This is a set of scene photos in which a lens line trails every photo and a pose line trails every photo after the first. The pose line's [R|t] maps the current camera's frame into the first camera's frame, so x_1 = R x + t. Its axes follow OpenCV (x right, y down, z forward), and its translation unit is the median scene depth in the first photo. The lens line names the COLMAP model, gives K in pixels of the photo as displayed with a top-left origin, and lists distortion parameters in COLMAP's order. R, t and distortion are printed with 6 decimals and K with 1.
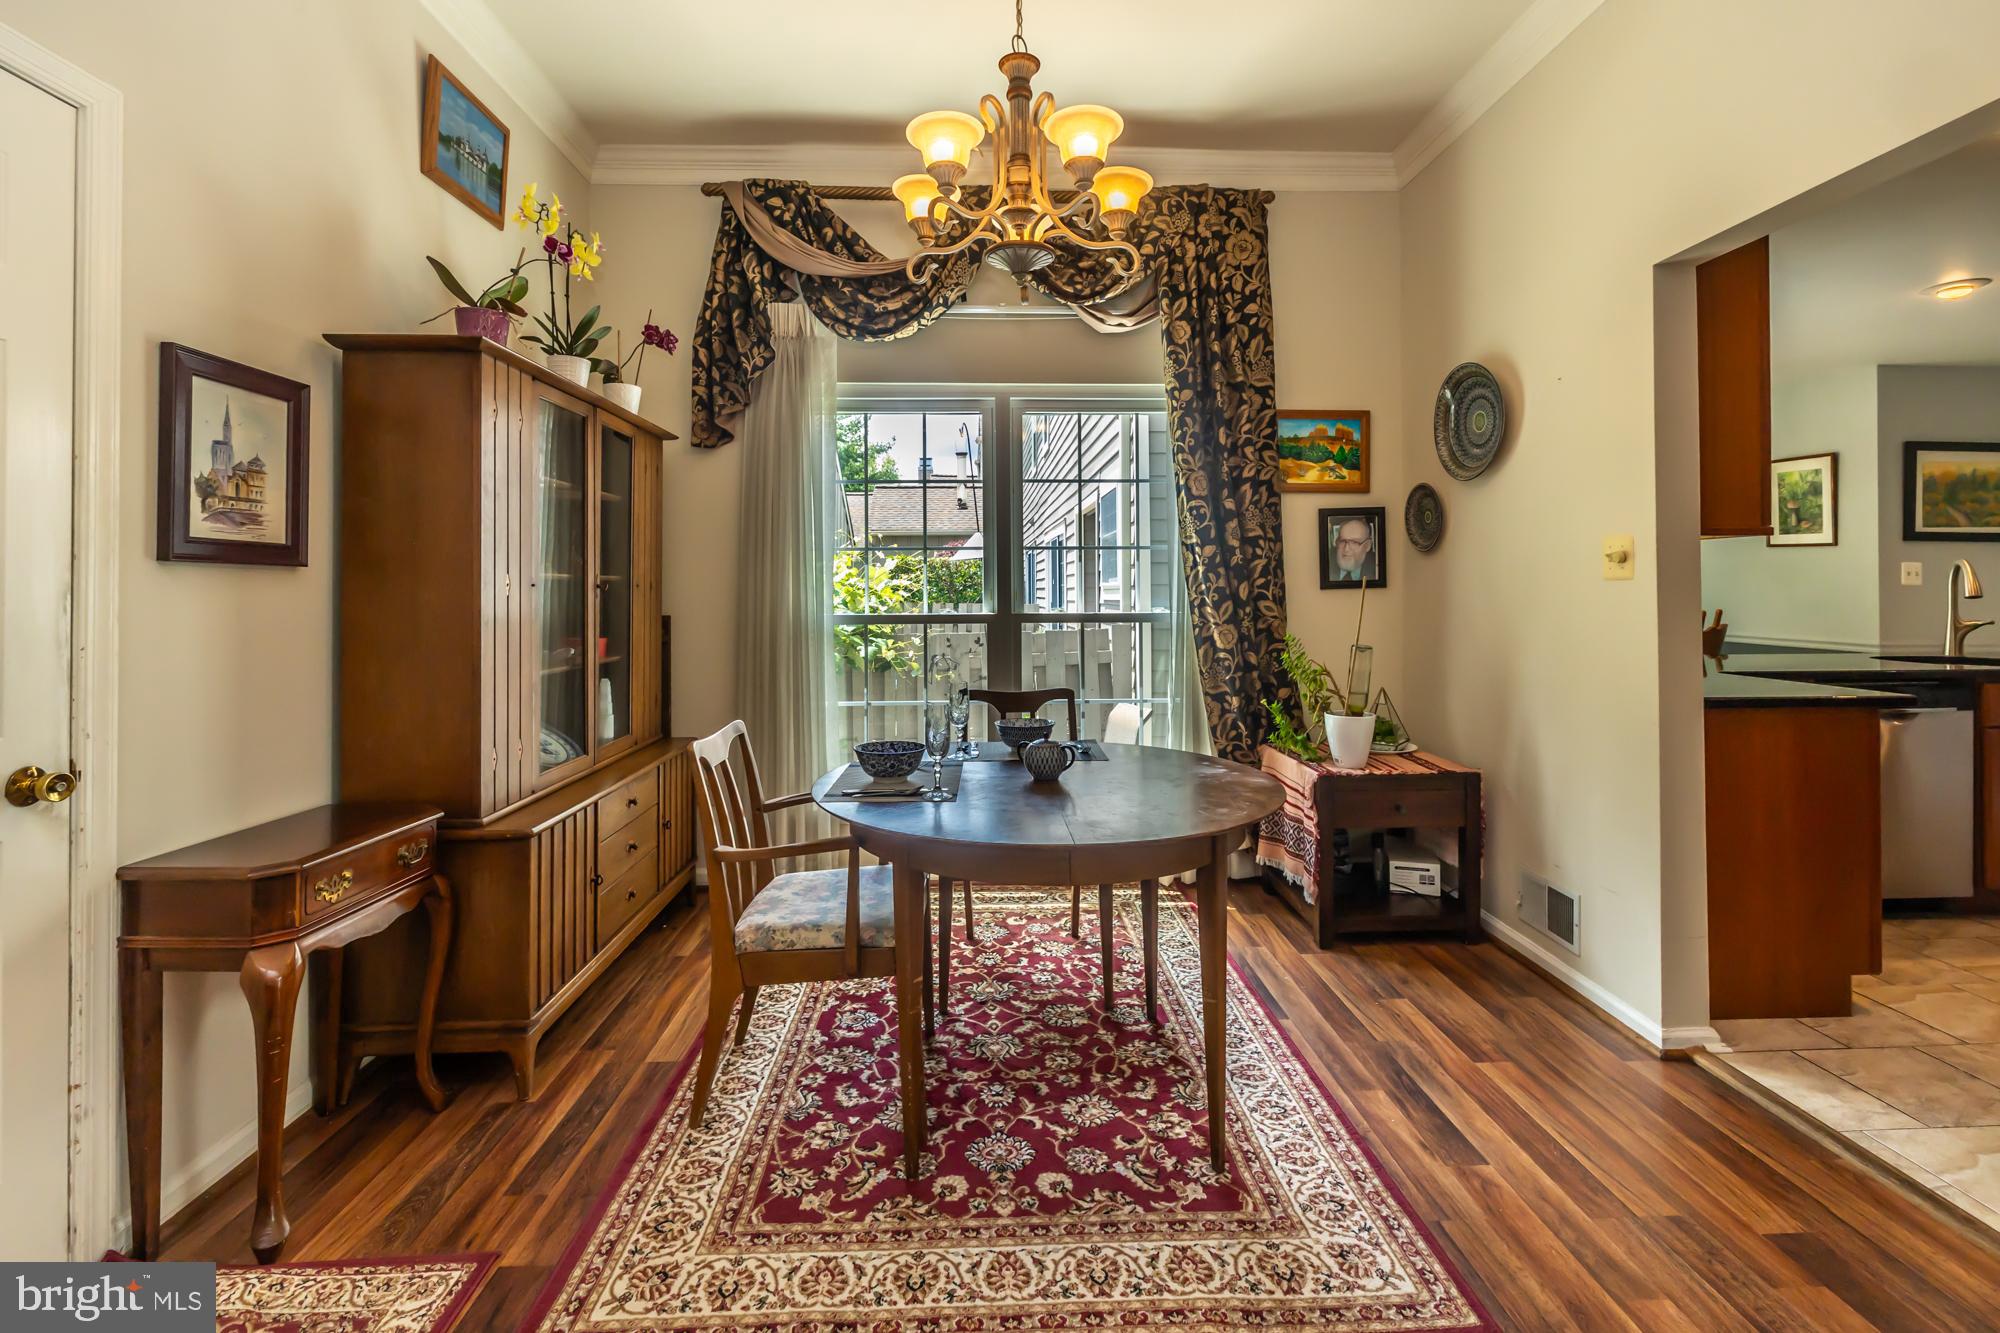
lens RADIAL K [[875.4, 0, 1001.9], [0, 875.4, 578.1], [0, 0, 1]] dist [-0.000622, 0.000259]
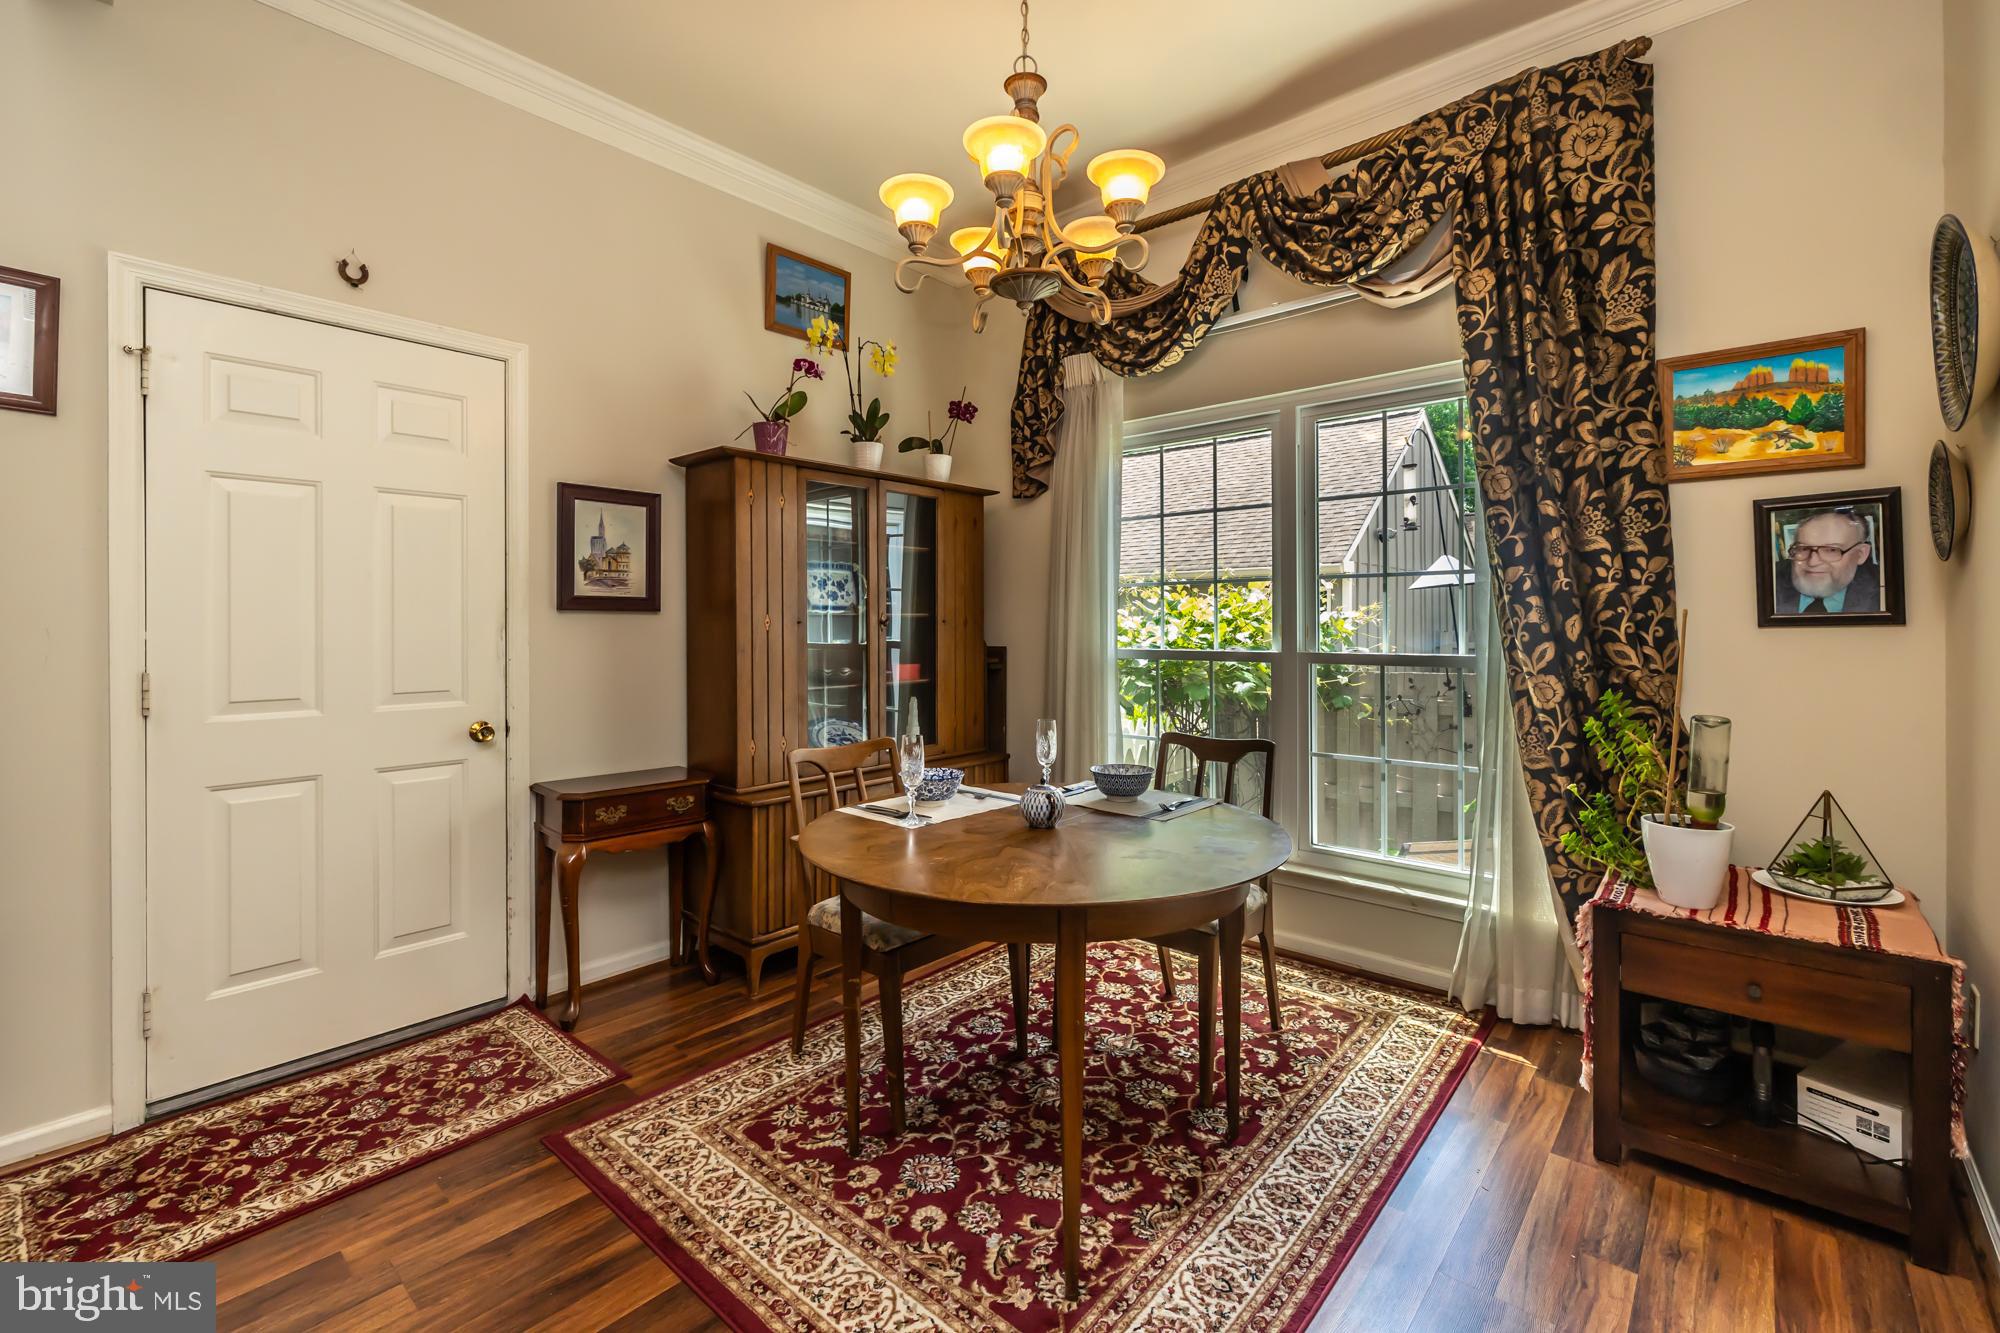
lens RADIAL K [[865.5, 0, 1016.6], [0, 865.5, 620.8], [0, 0, 1]] dist [-0.000092, 0.000216]
pose [[0.731203, 0.001134, -0.682159, 0.423953], [0.010057, 0.999872, 0.012443, -0.005108], [0.682085, -0.015959, 0.731098, 0.181495]]
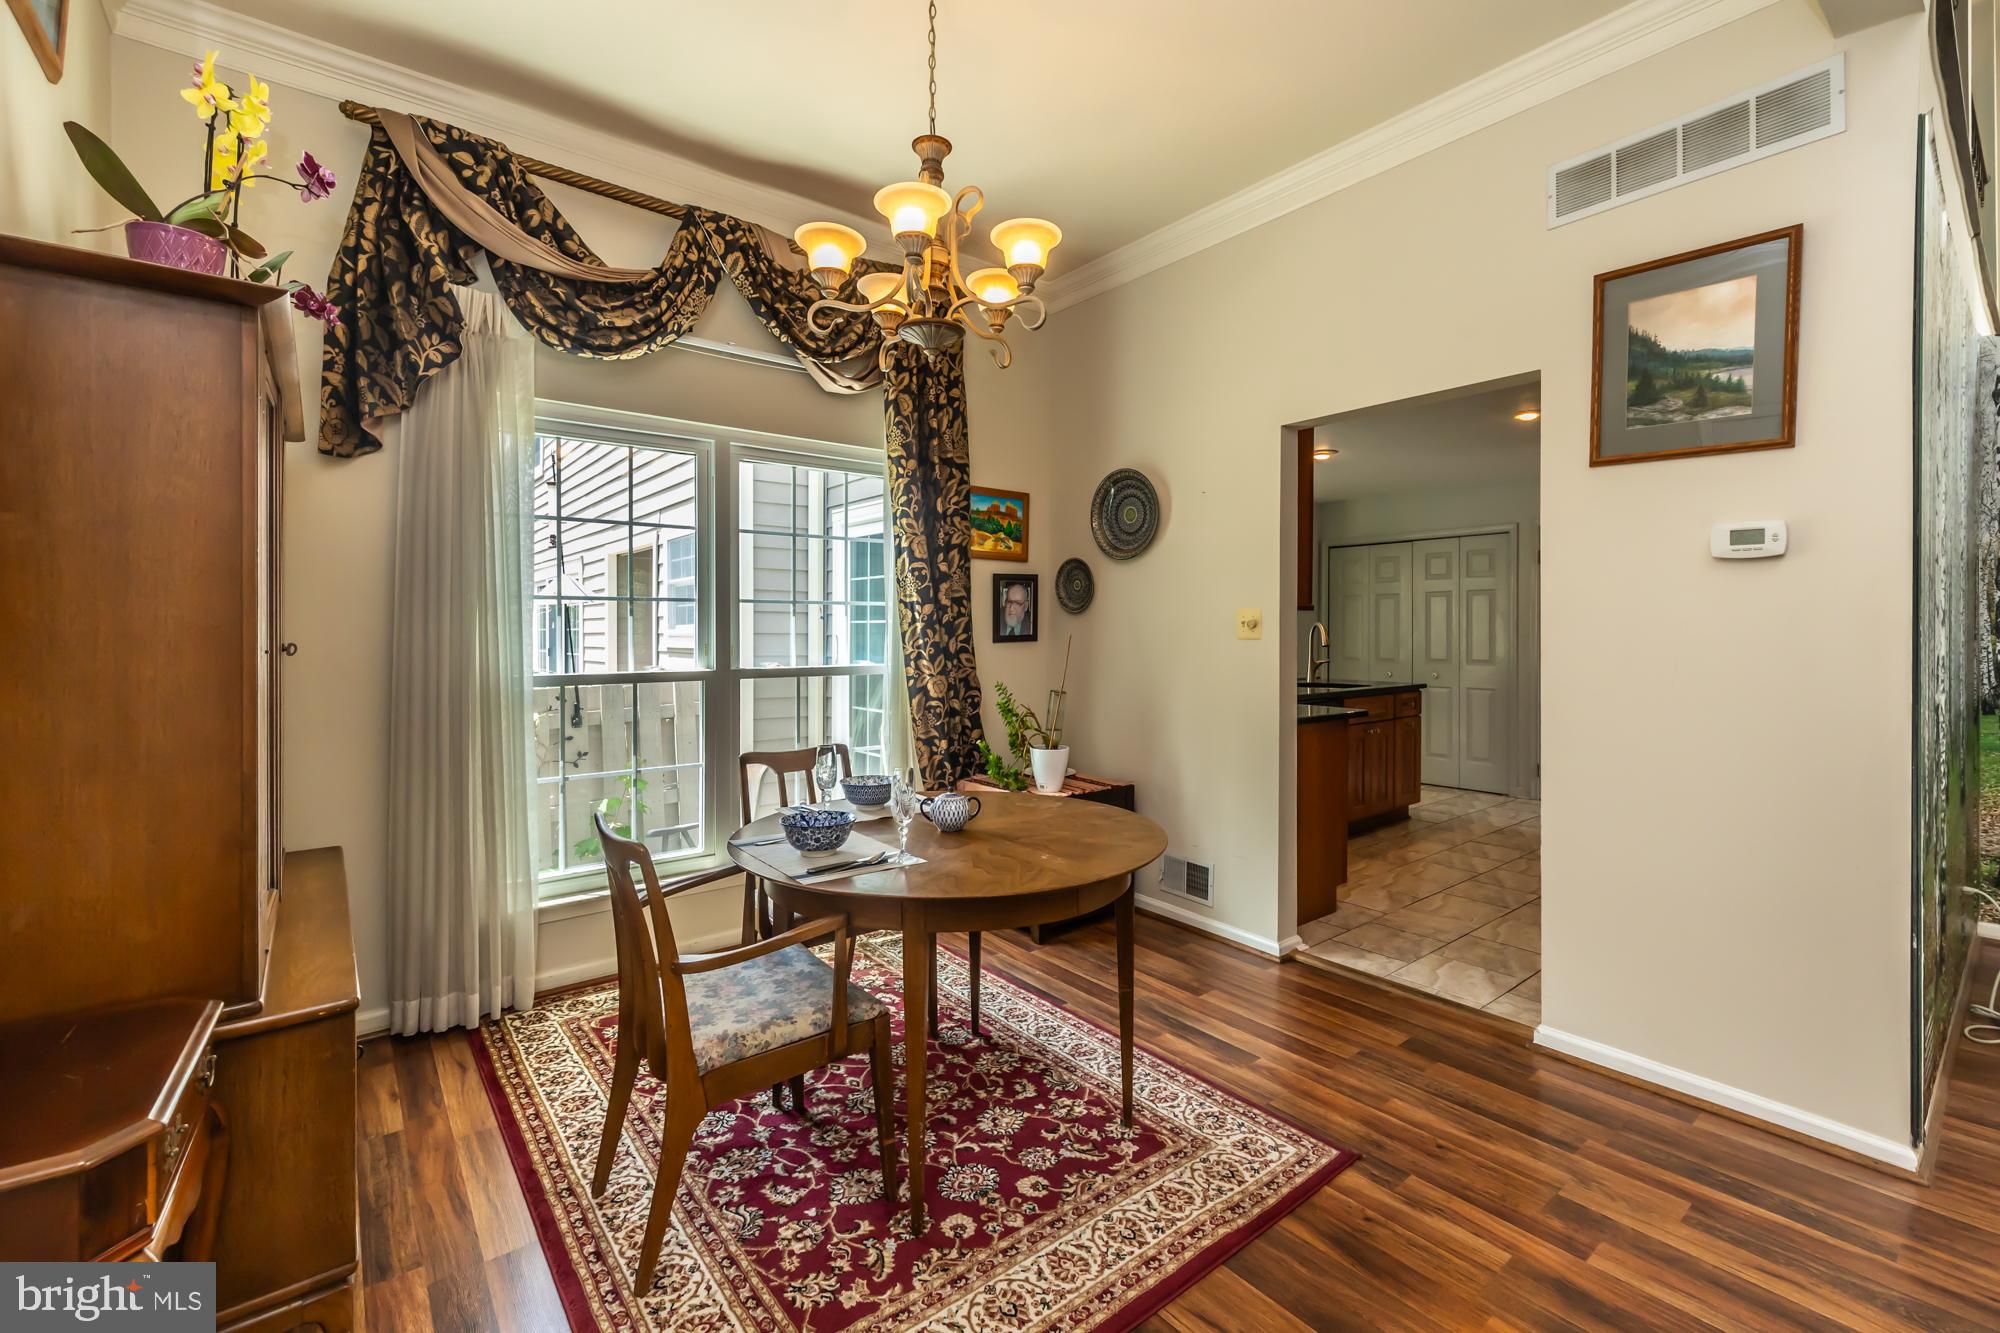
lens RADIAL K [[857.3, 0, 1000.8], [0, 857.3, 631.1], [0, 0, 1]] dist [-0.000777, 0.000338]
pose [[0.804014, 0.003959, 0.594597, -0.327569], [-0.012568, 0.999868, 0.010337, -0.015428], [-0.594478, -0.015783, 0.803957, 0.079444]]
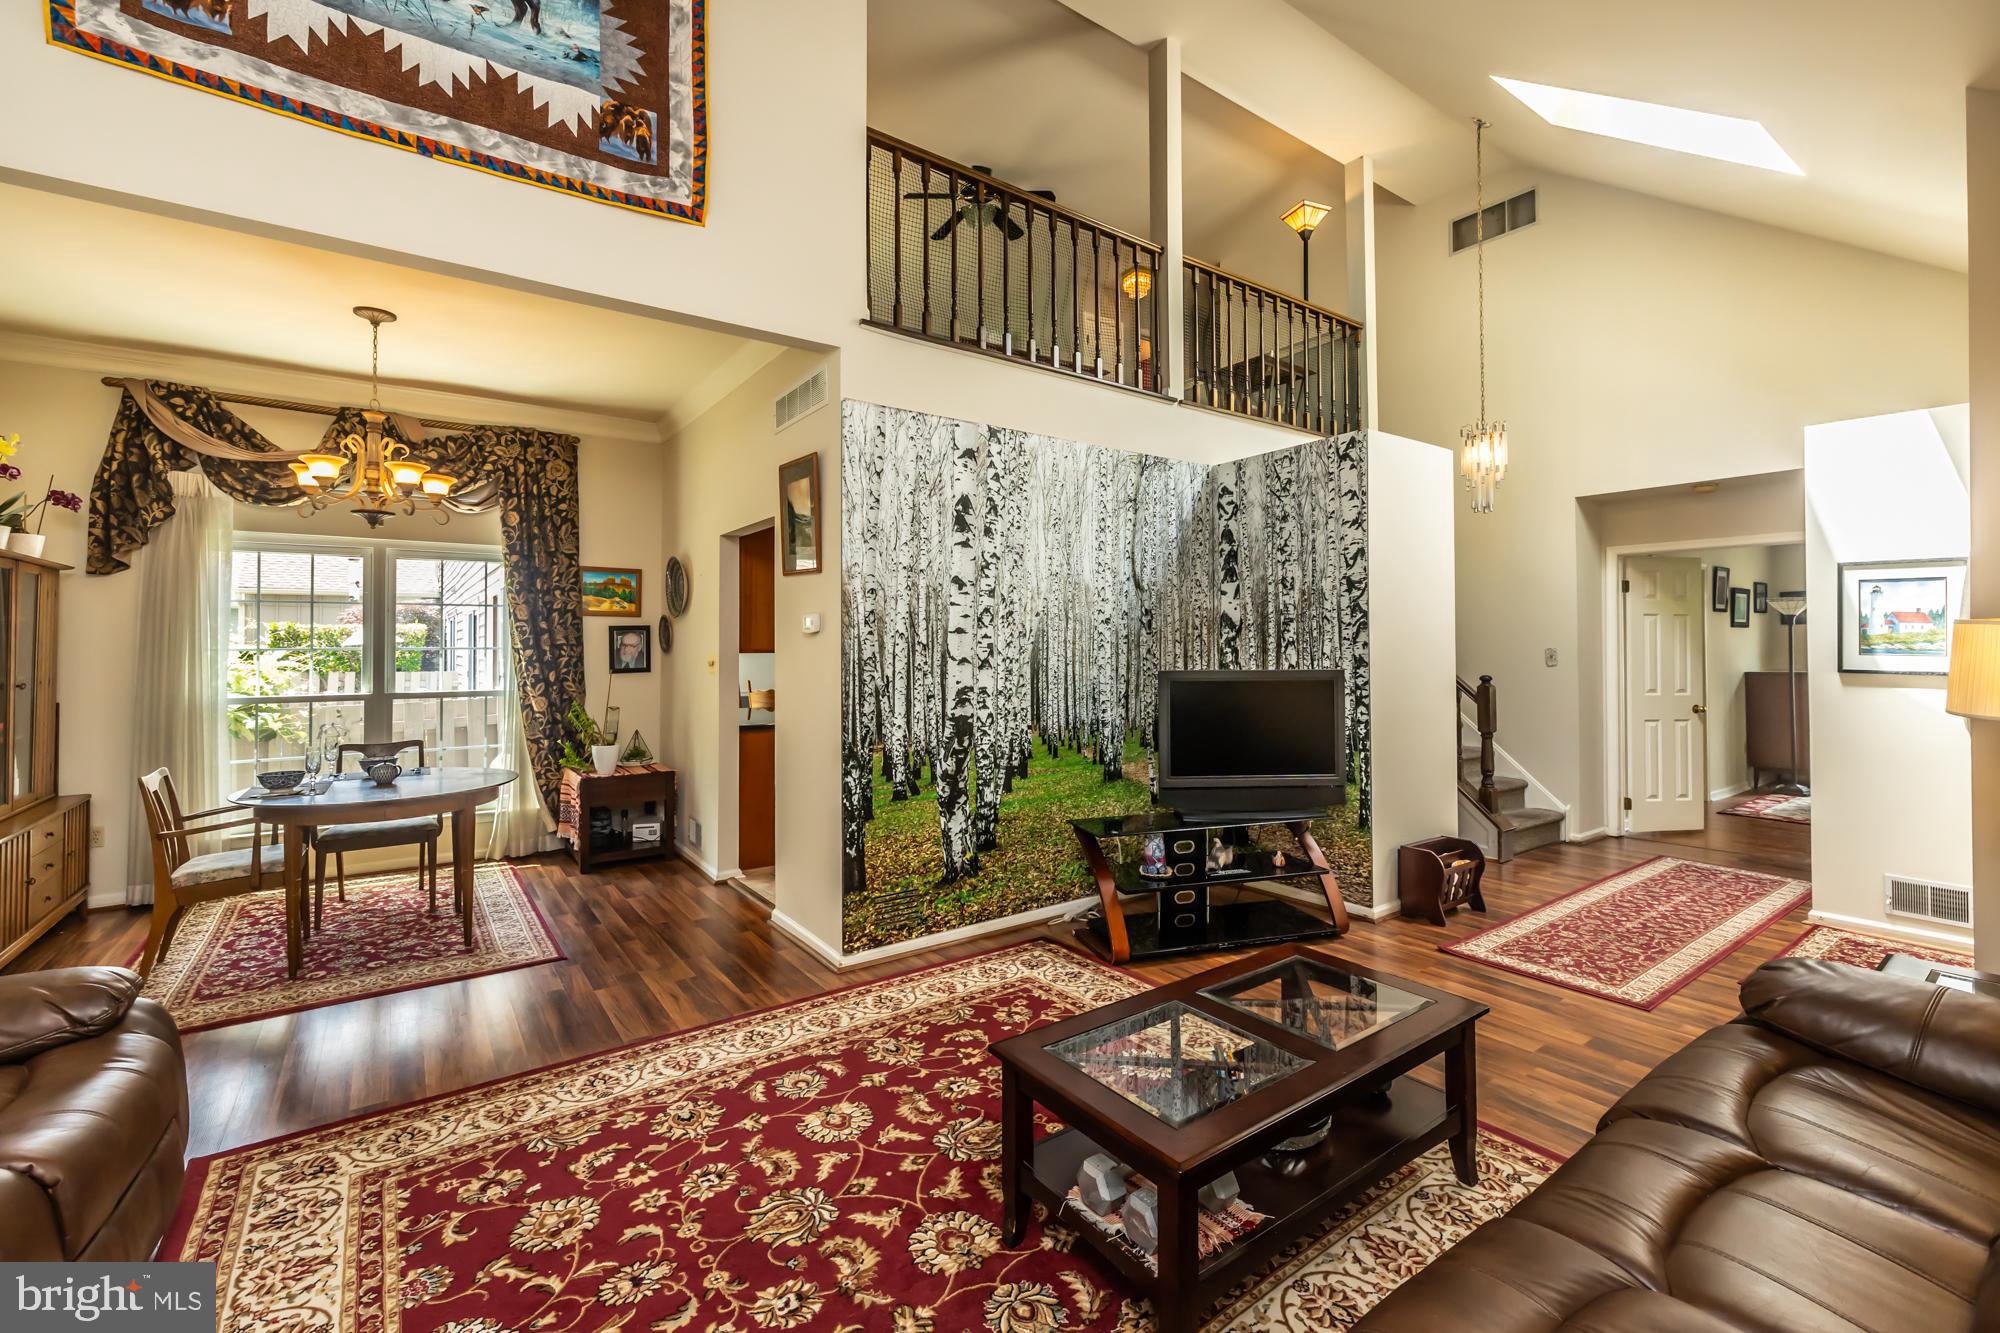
lens RADIAL K [[858.2, 0, 998.7], [0, 858.2, 628.0], [0, 0, 1]] dist [-0.001796, 0.000229]
pose [[0.836854, 0.013378, 0.547262, 0.091199], [-0.008856, 0.999901, -0.010901, -0.067682], [-0.547354, 0.004276, 0.836890, -0.844809]]
